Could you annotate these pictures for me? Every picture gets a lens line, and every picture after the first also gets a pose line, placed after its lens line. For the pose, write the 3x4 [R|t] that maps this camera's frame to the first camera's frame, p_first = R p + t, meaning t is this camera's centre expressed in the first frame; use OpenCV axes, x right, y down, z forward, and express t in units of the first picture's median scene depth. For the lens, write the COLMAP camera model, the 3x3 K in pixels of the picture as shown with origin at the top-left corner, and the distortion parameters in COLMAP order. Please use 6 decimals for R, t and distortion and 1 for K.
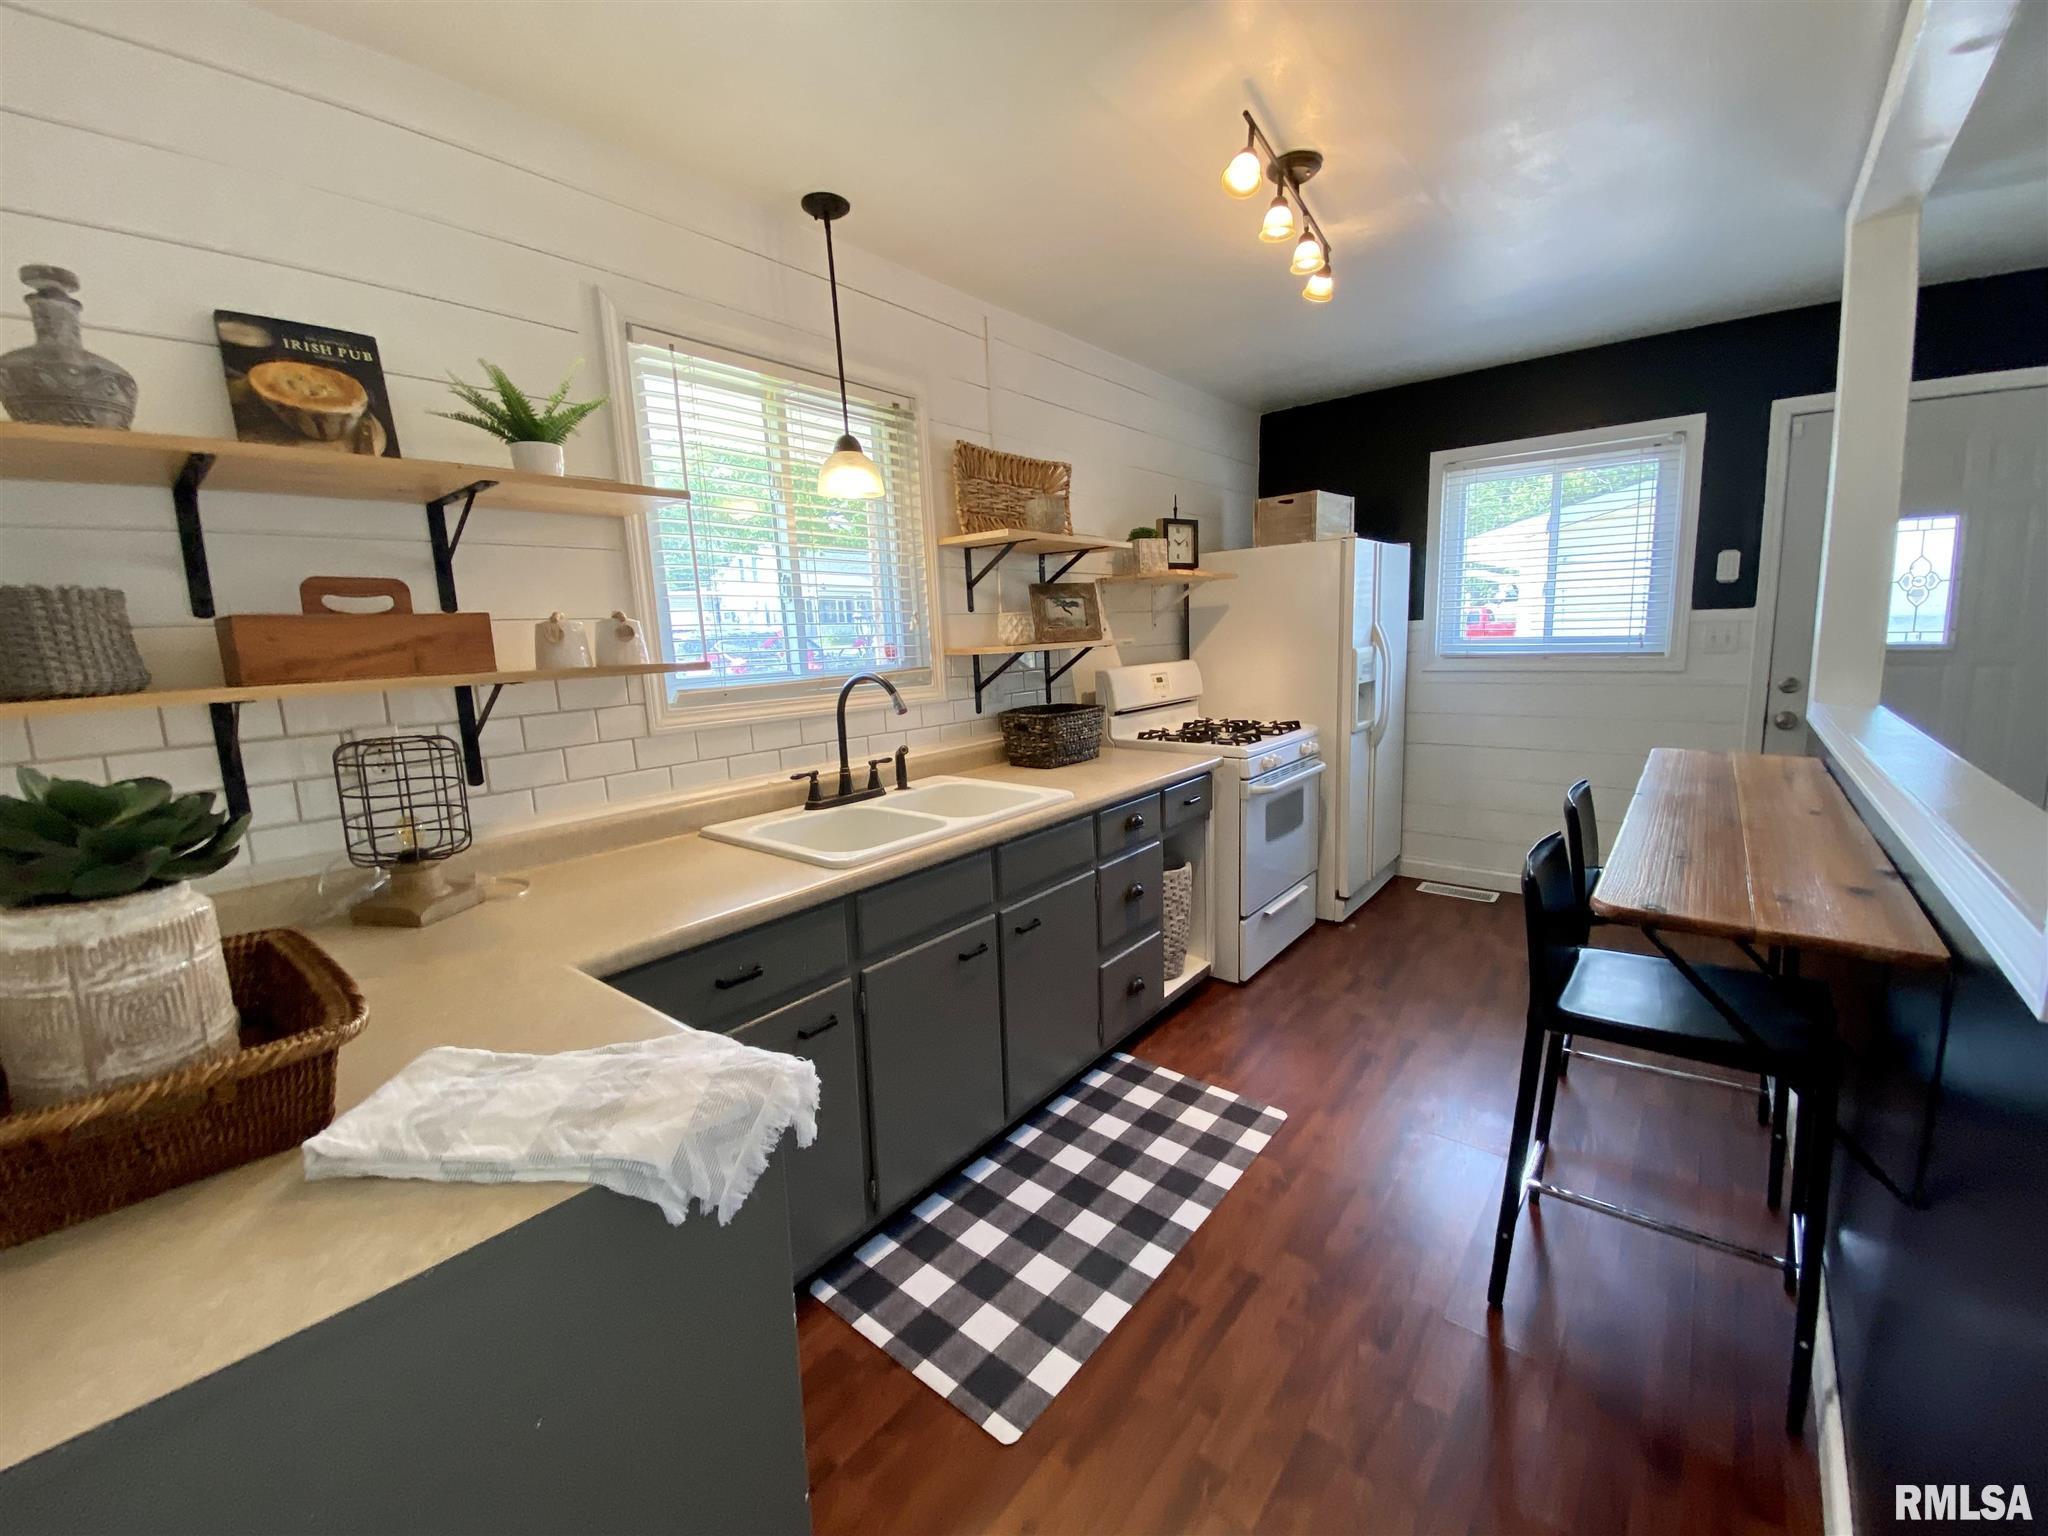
lens RADIAL K [[826.8, 0, 1035.8], [0, 826.8, 765.4], [0, 0, 1]] dist [0.039924, -0.030690]
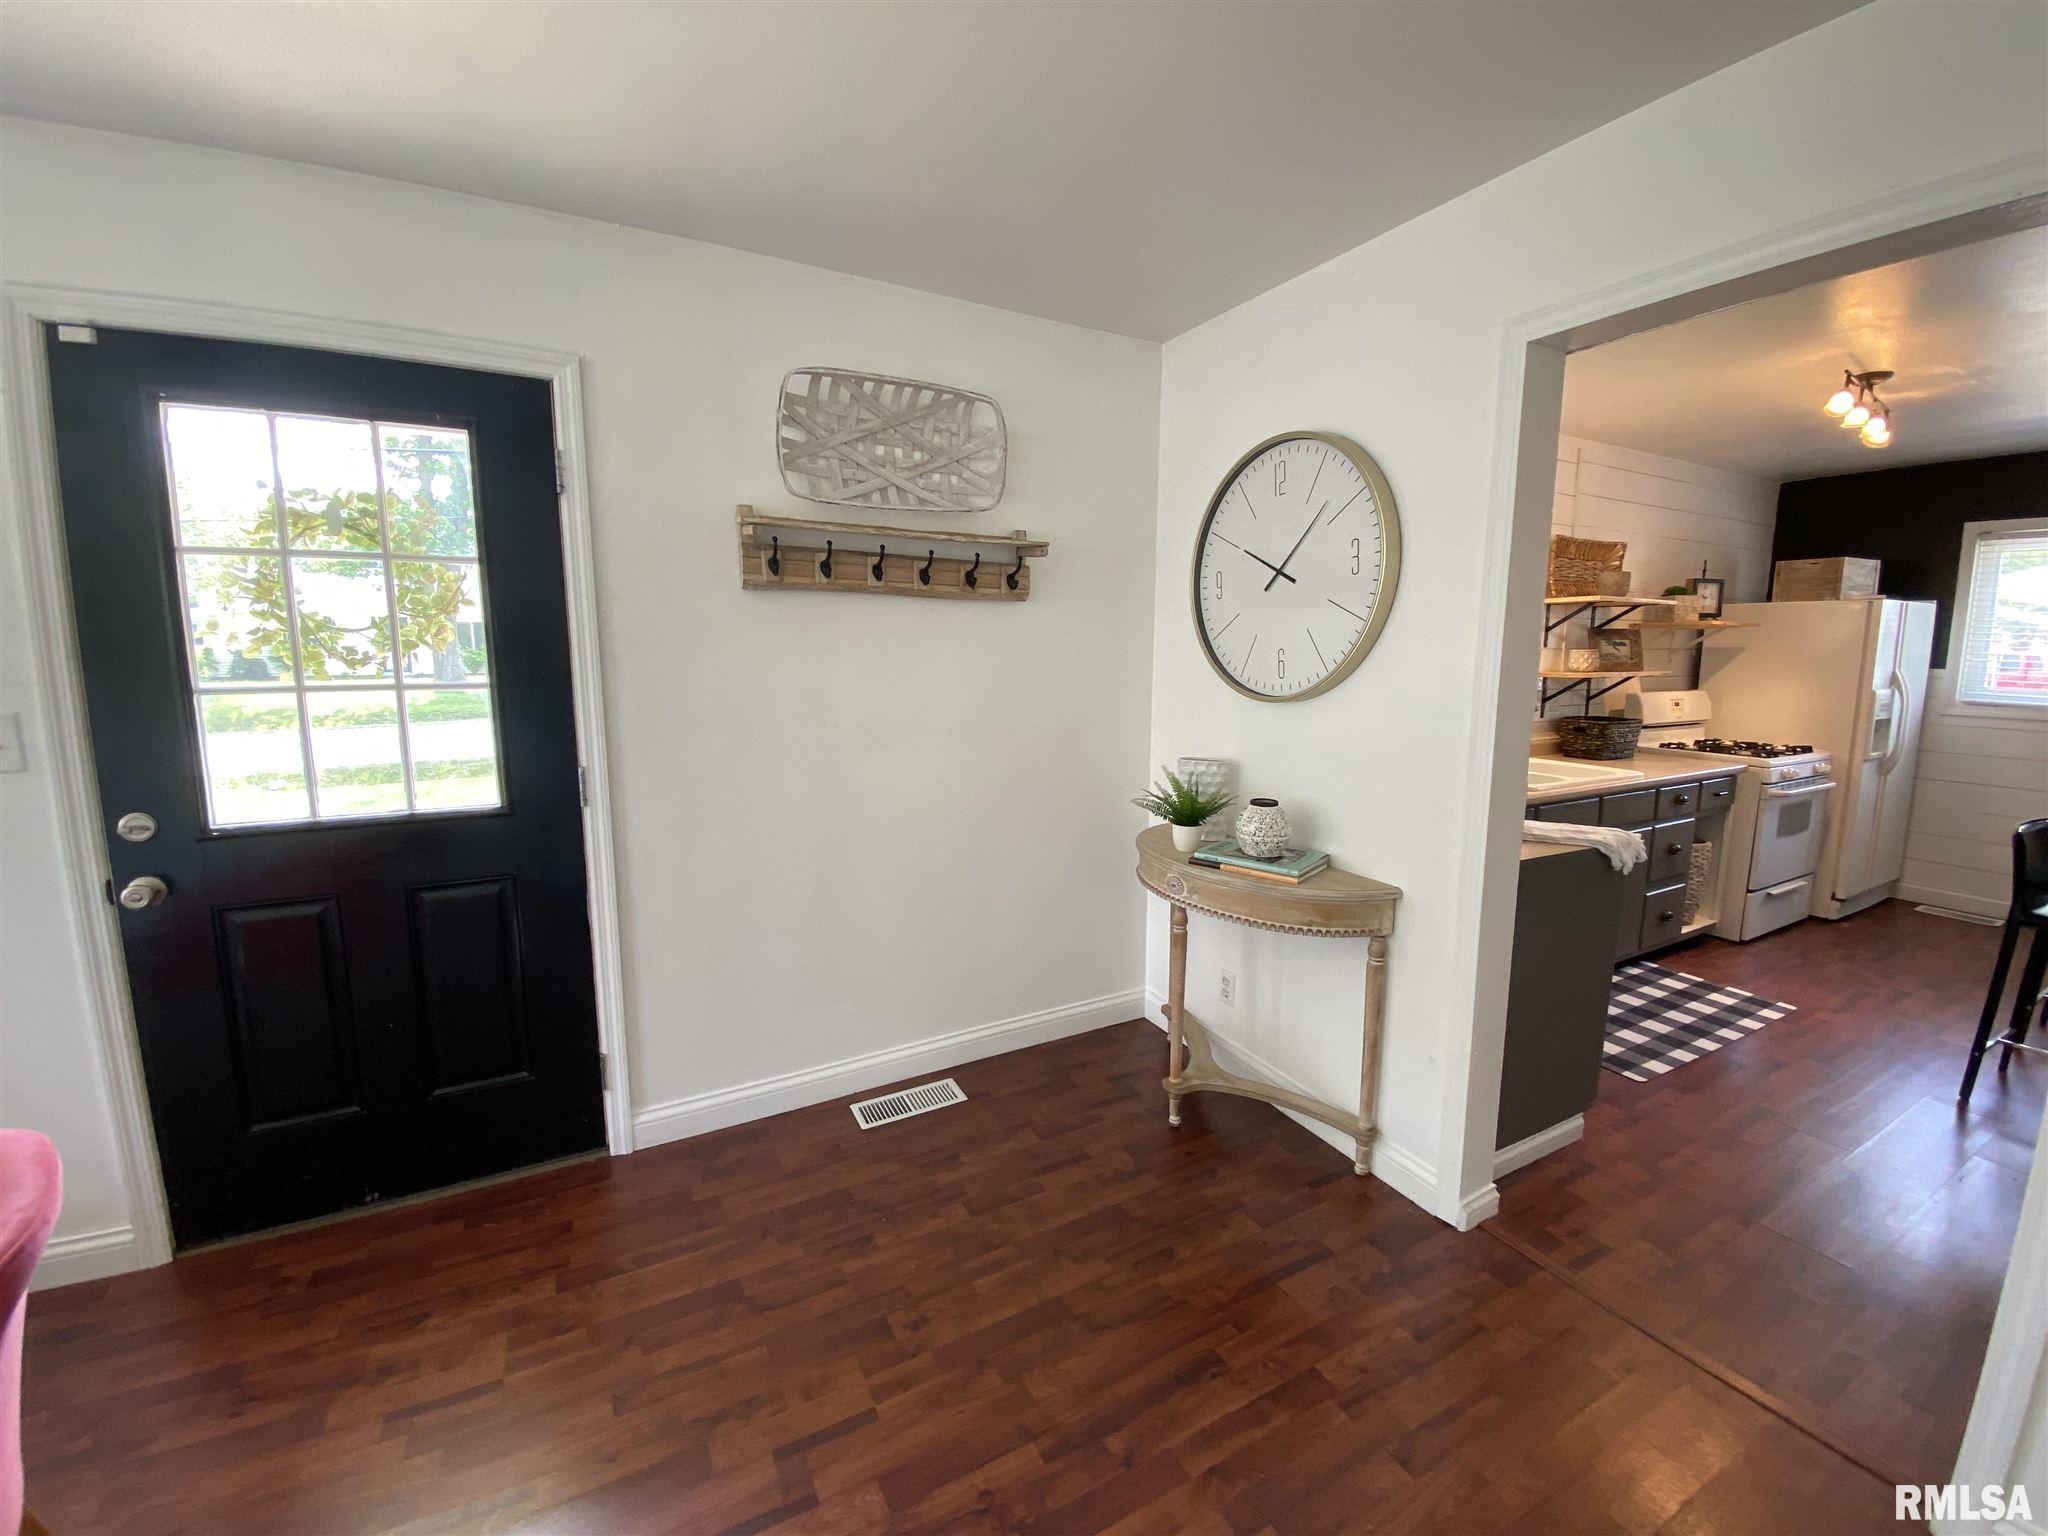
lens RADIAL K [[826.8, 0, 1035.8], [0, 826.8, 765.4], [0, 0, 1]] dist [0.039924, -0.030690]
pose [[0.924605, 0.095449, -0.368775, -0.317445], [-0.101083, 0.994870, 0.004059, 0.095789], [0.367270, 0.033524, 0.929510, -0.631546]]
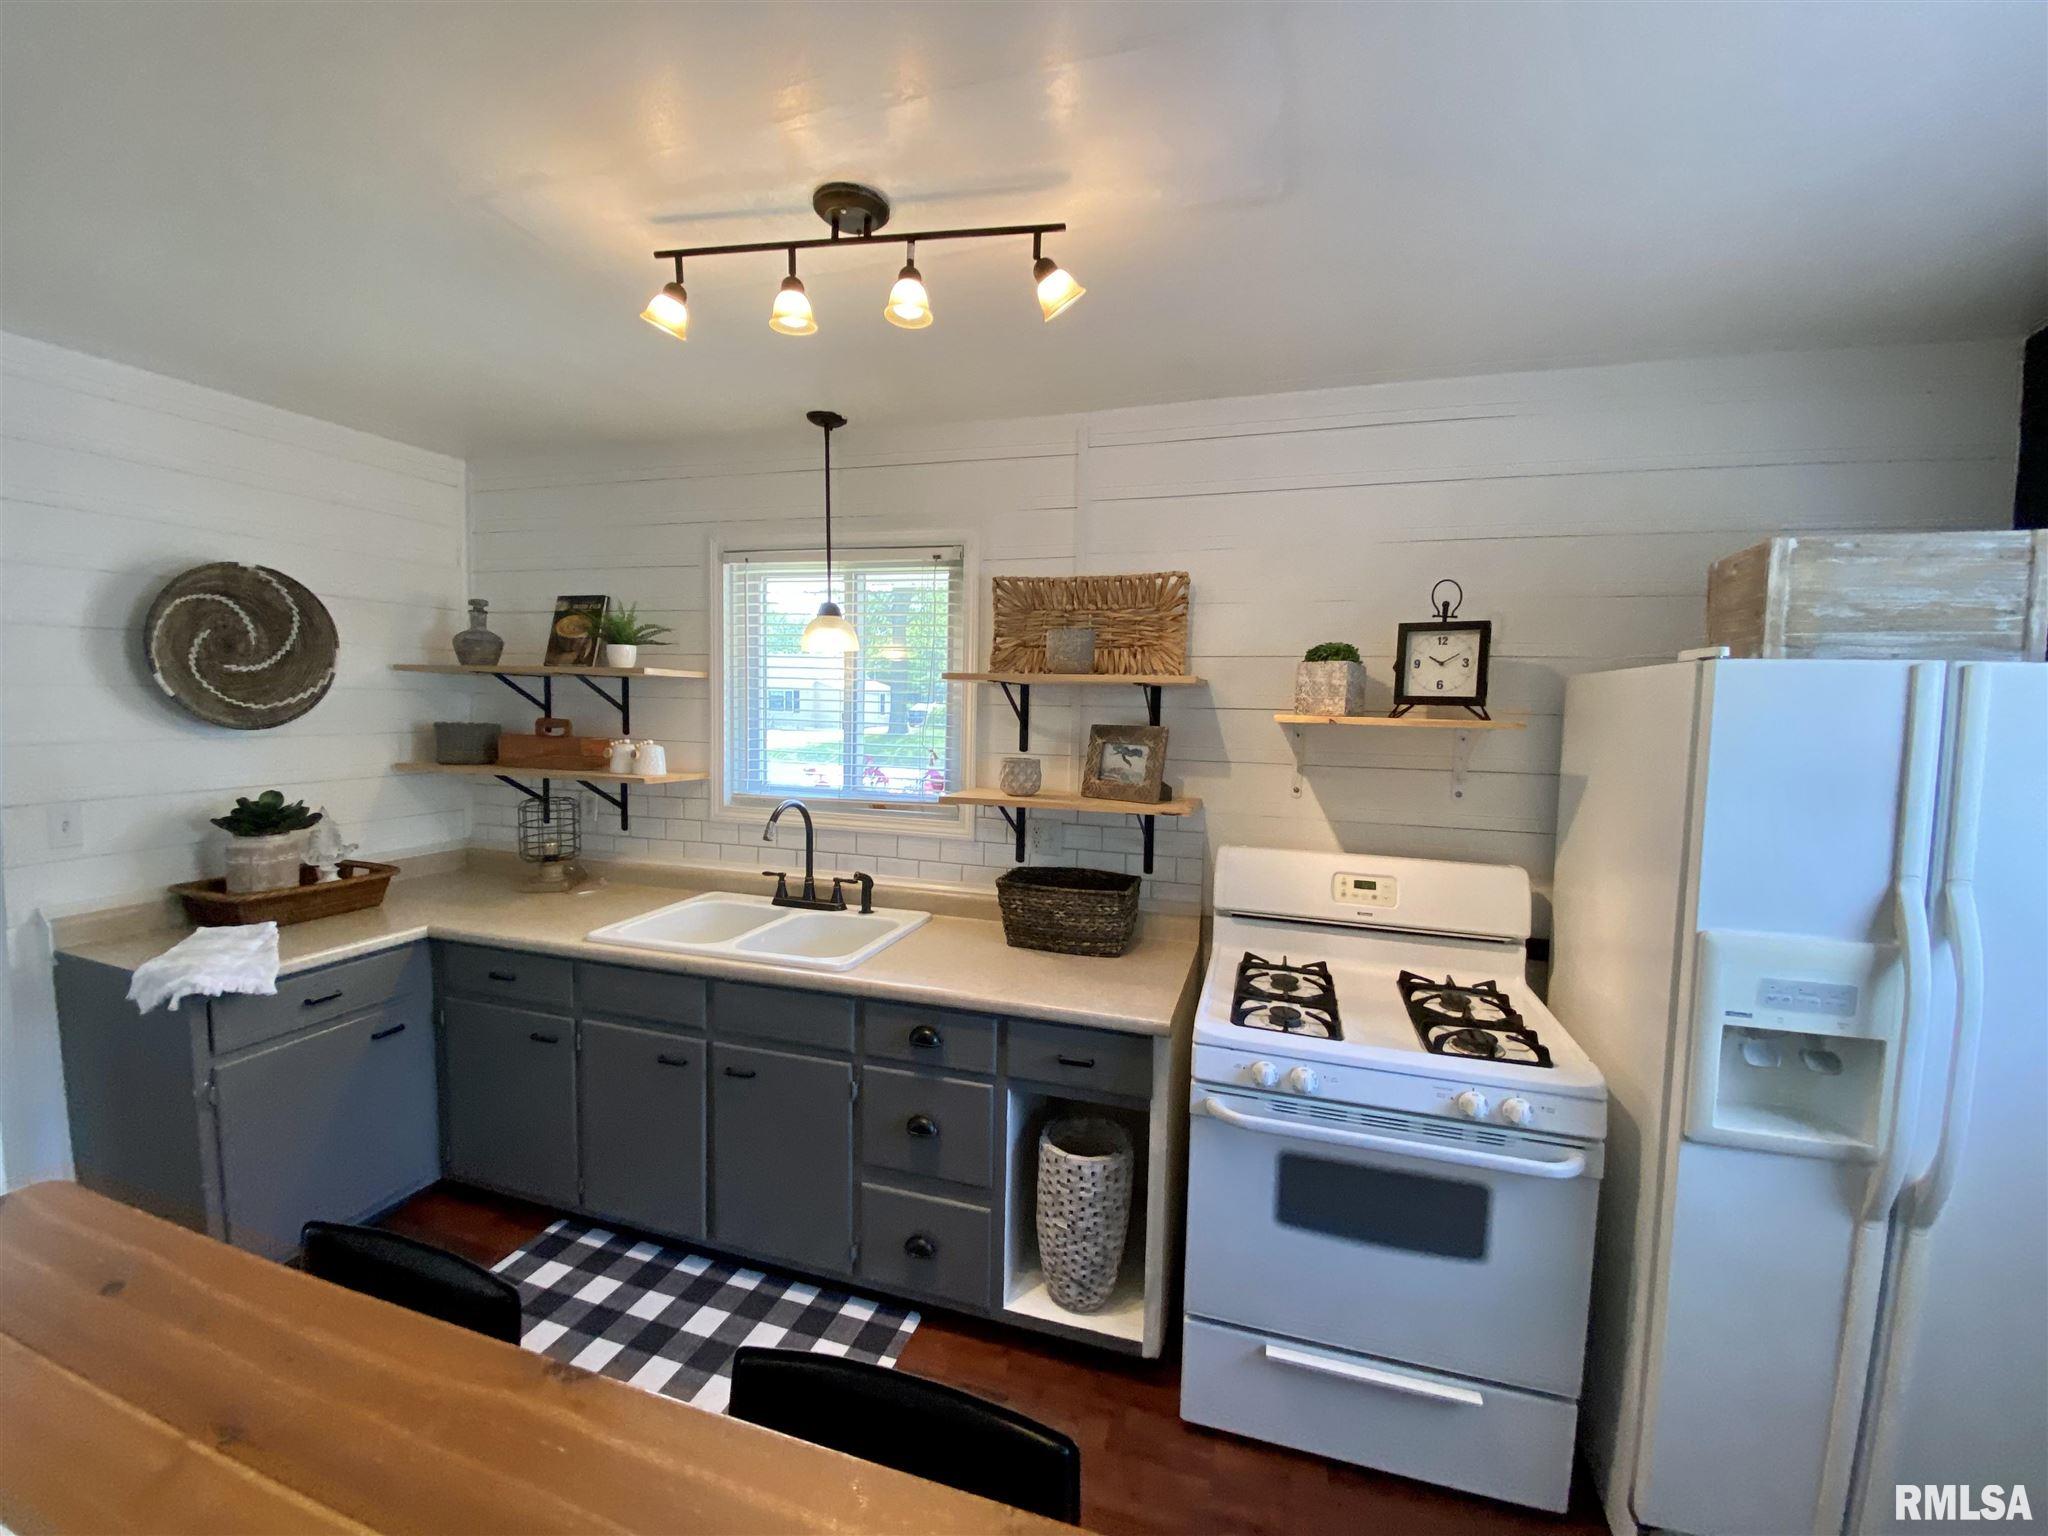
lens RADIAL K [[793.6, 0, 1031.8], [0, 793.6, 752.6], [0, 0, 1]] dist [0.013334, -0.026082]
pose [[0.380648, 0.106261, -0.918595, 0.676441], [-0.186586, 0.981770, 0.036251, -0.201352], [0.905700, 0.157598, 0.393535, 0.613891]]
